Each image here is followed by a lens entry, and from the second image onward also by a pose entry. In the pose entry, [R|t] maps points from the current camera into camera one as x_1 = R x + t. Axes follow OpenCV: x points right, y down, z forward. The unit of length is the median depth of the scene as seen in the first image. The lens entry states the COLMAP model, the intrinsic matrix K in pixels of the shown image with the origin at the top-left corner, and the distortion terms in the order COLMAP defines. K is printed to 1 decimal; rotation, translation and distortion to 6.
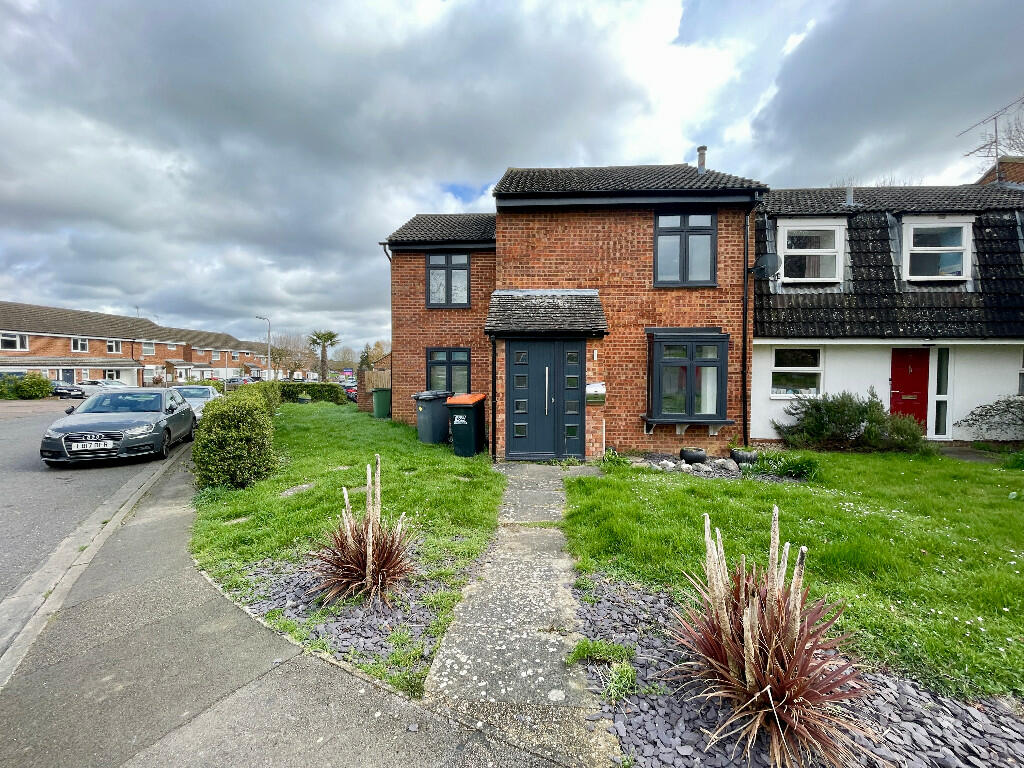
lens RADIAL K [[414.2, 0, 519.9], [0, 414.2, 385.3], [0, 0, 1]] dist [0.003012, -0.000612]
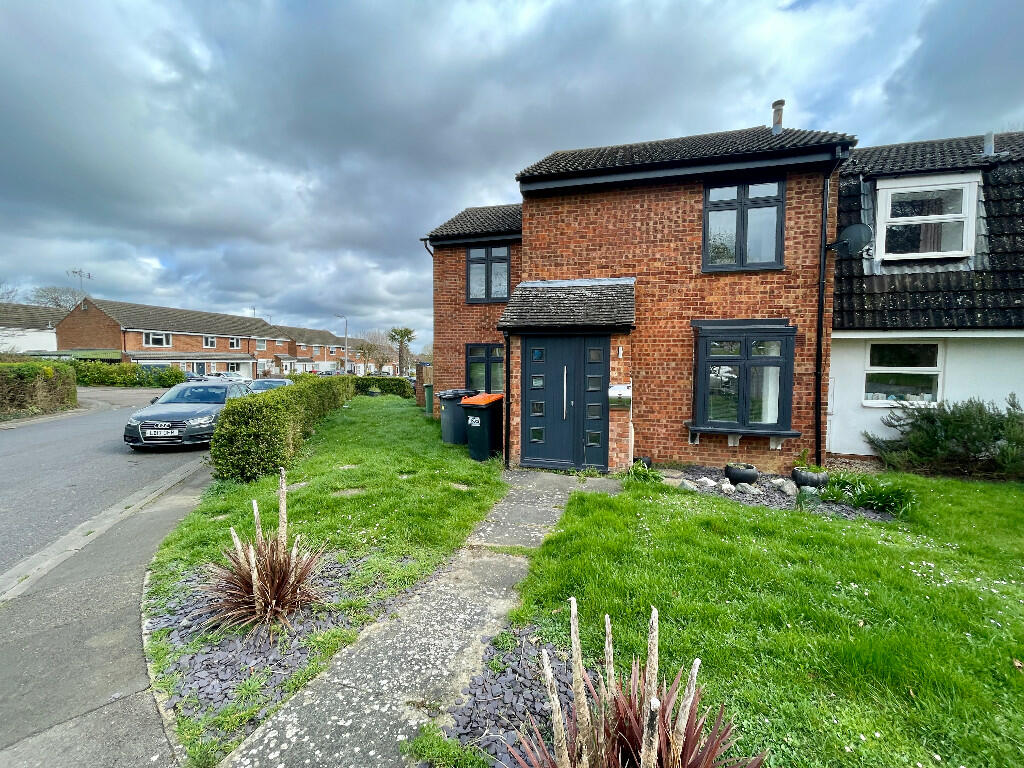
lens RADIAL K [[414.2, 0, 522.8], [0, 414.2, 383.3], [0, 0, 1]] dist [0.003012, -0.000612]
pose [[0.979156, 0.015142, -0.202542, 0.137316], [-0.013404, 0.999861, 0.009952, -0.012367], [0.202665, -0.007030, 0.979223, 0.087591]]
